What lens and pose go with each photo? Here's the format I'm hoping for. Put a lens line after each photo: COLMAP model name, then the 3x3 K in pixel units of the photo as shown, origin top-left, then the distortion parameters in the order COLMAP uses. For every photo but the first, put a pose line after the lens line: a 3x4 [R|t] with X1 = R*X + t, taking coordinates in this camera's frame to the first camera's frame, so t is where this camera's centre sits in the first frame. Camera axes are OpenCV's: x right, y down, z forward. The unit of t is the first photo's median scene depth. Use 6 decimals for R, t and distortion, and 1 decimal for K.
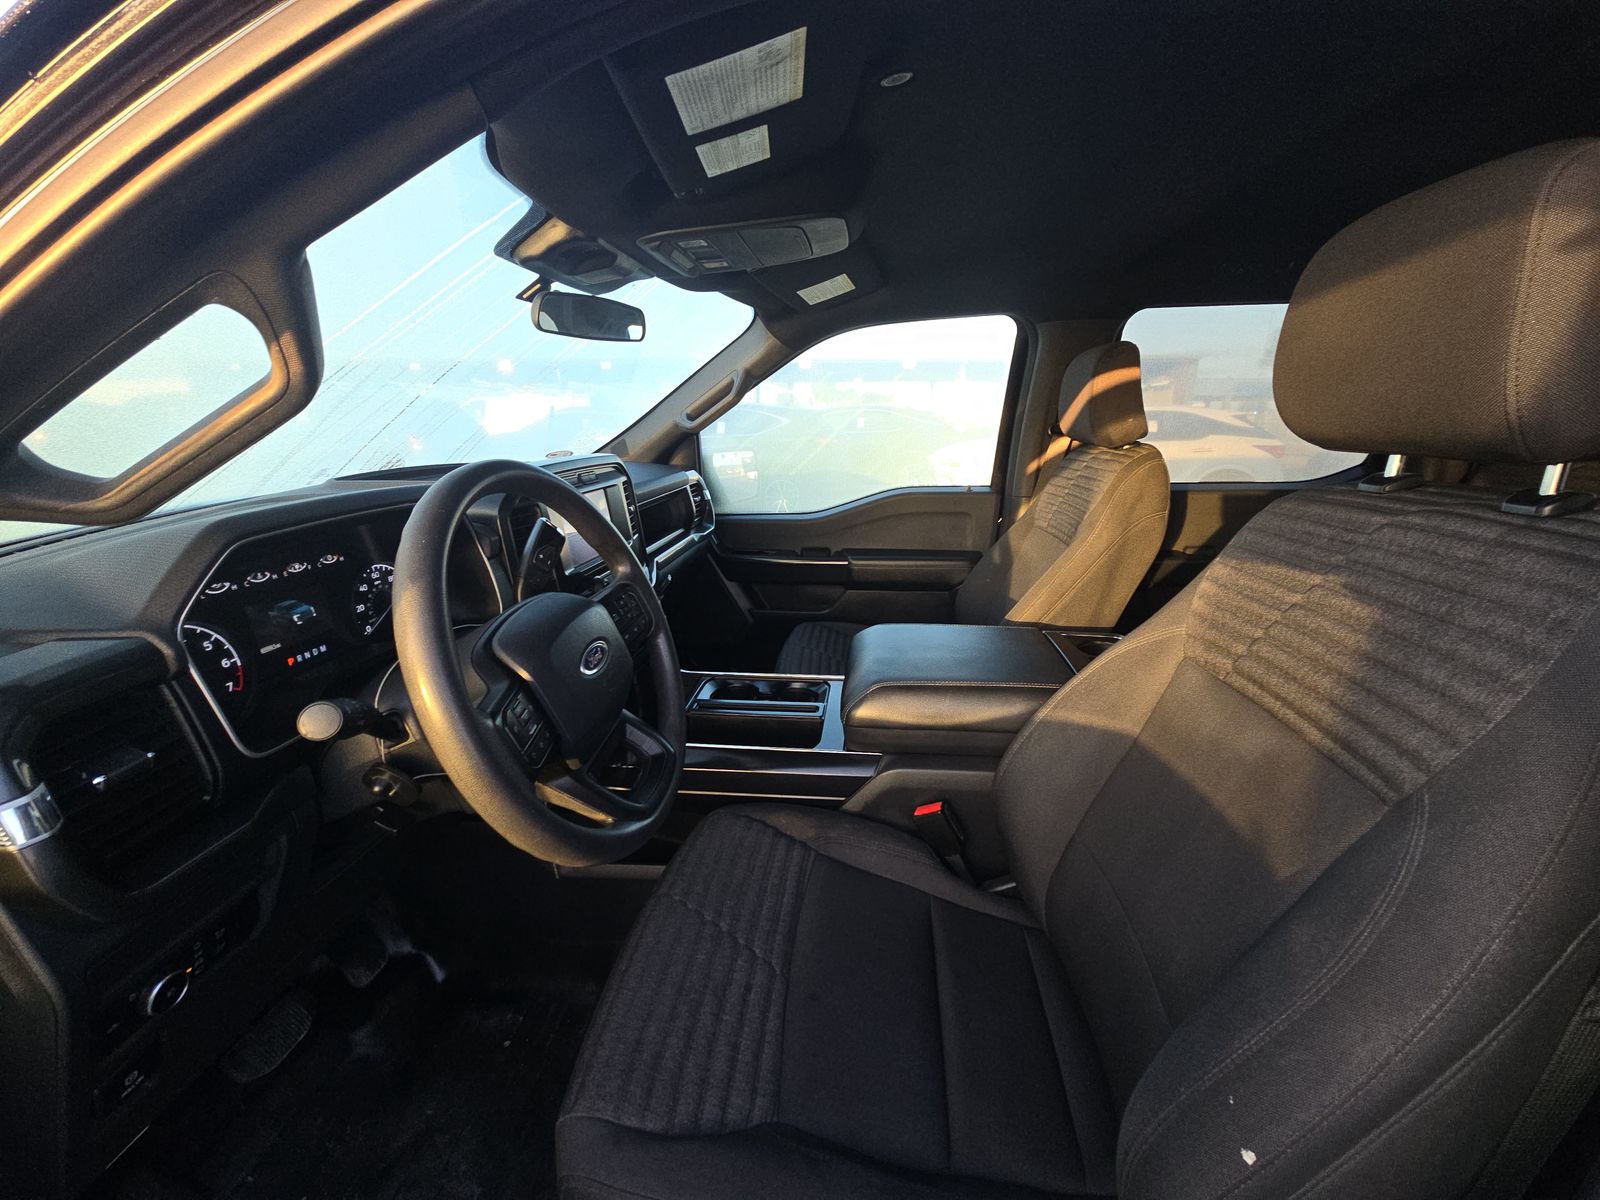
lens RADIAL K [[632.4, 0, 800.0], [0, 632.4, 600.0], [0, 0, 1]] dist [-0.000382, -0.000115]
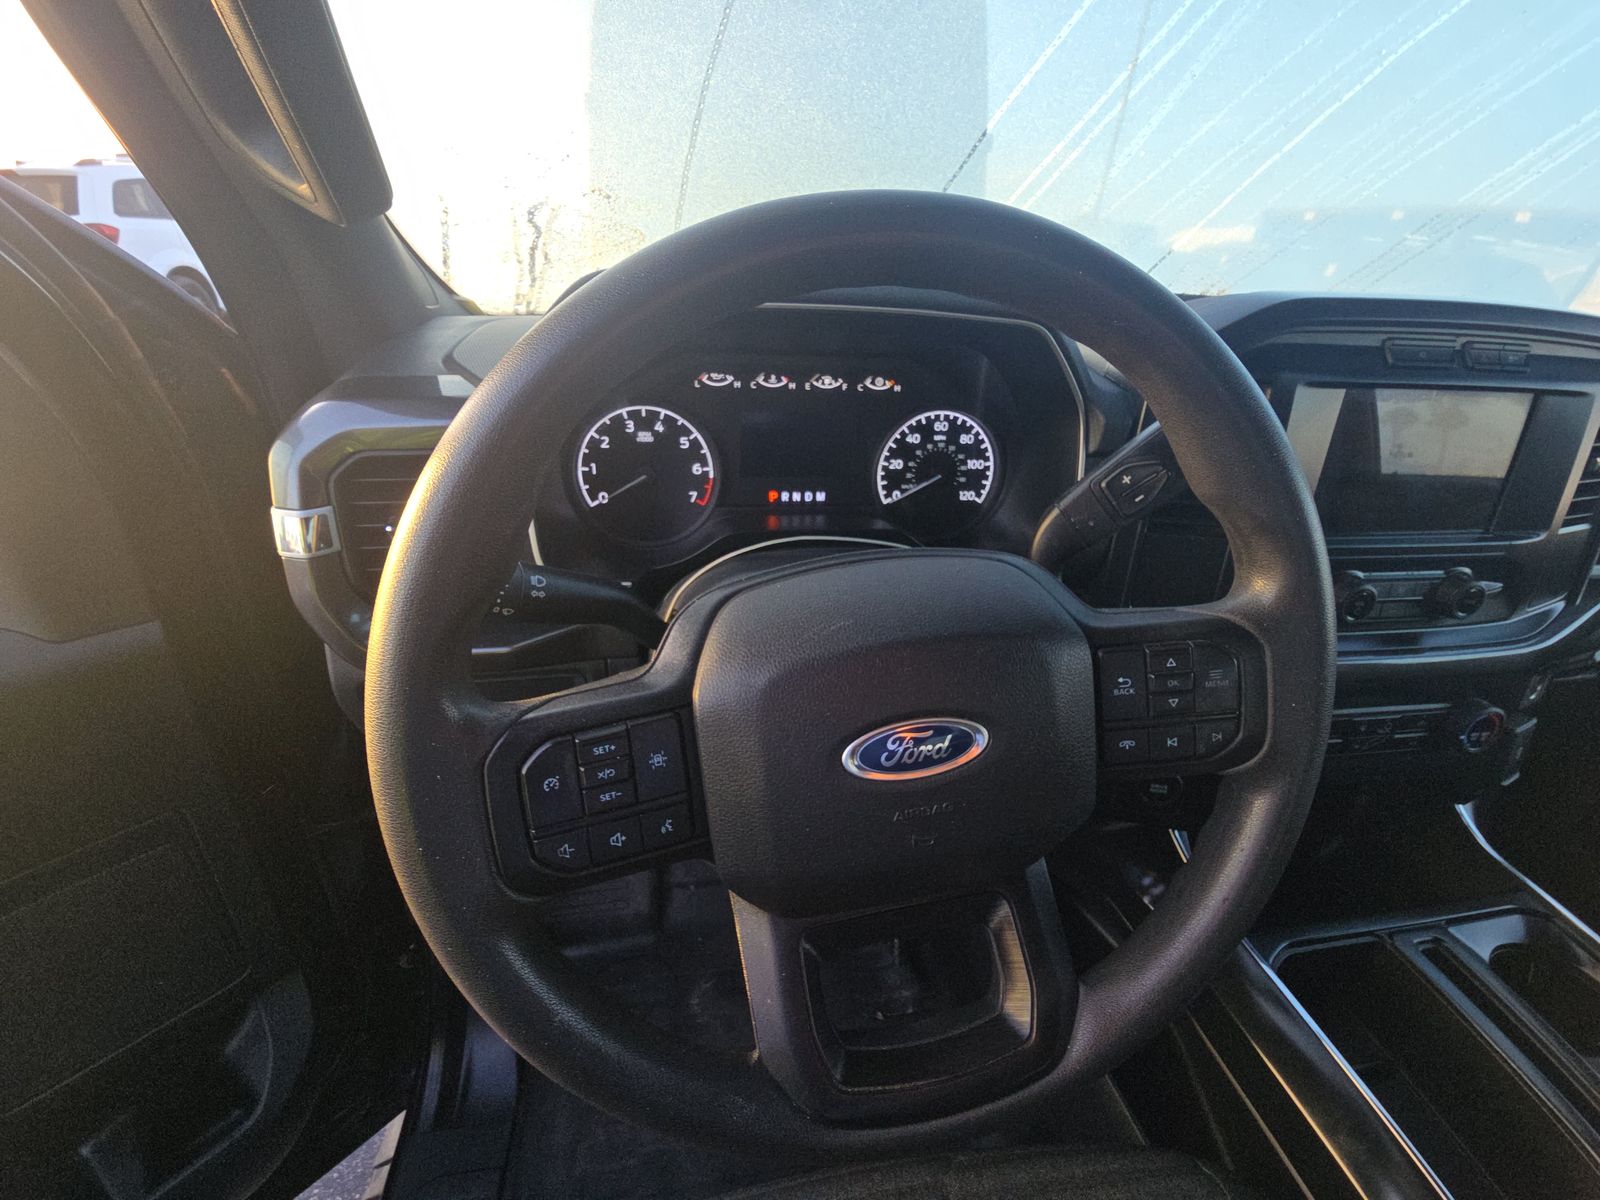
lens RADIAL K [[659.9, 0, 801.8], [0, 659.9, 596.7], [0, 0, 1]] dist [-0.000099, -0.000161]
pose [[0.288389, 0.472408, -0.832864, -0.037276], [-0.321661, 0.867068, 0.380430, -0.103005], [0.901868, 0.158188, 0.402009, 0.612588]]
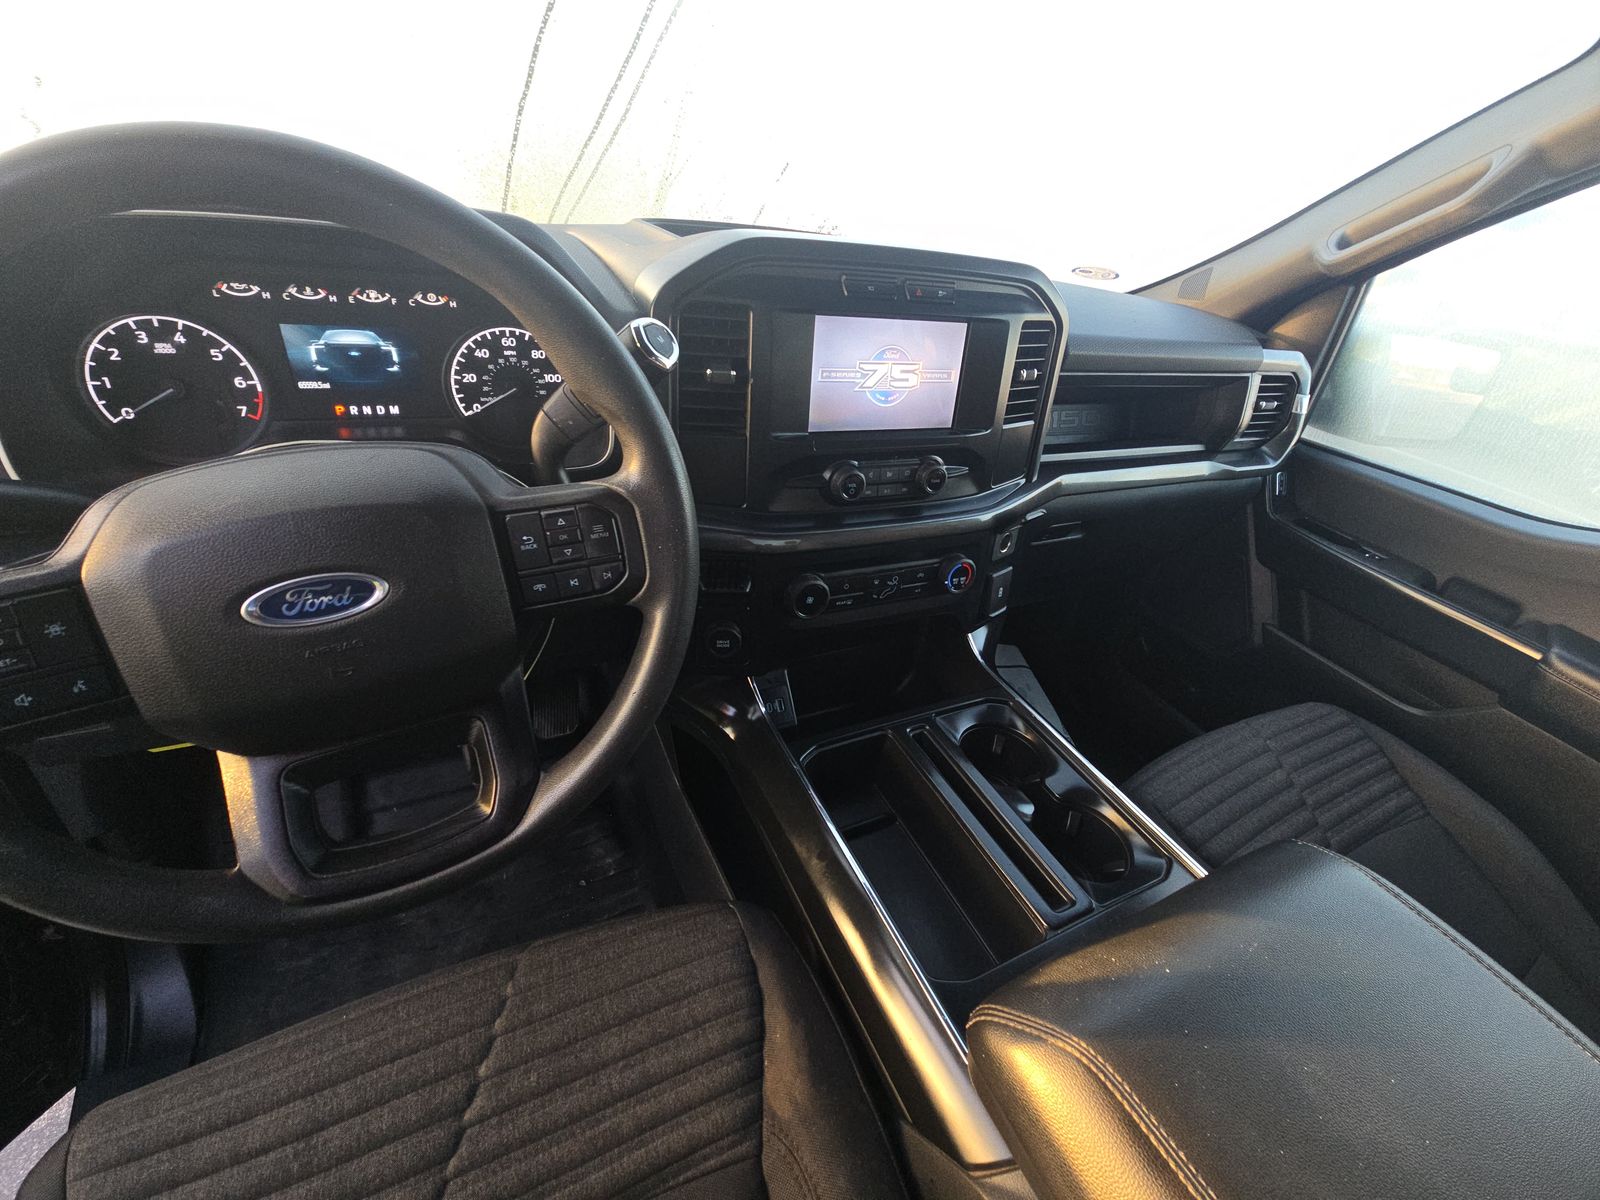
lens RADIAL K [[651.8, 0, 800.0], [0, 651.8, 600.0], [0, 0, 1]] dist [-0.001242, -0.000746]
pose [[0.543739, 0.520015, -0.658735, 0.176856], [-0.359467, 0.853567, 0.377103, -0.193283], [0.758374, 0.031748, 0.651046, 0.776091]]
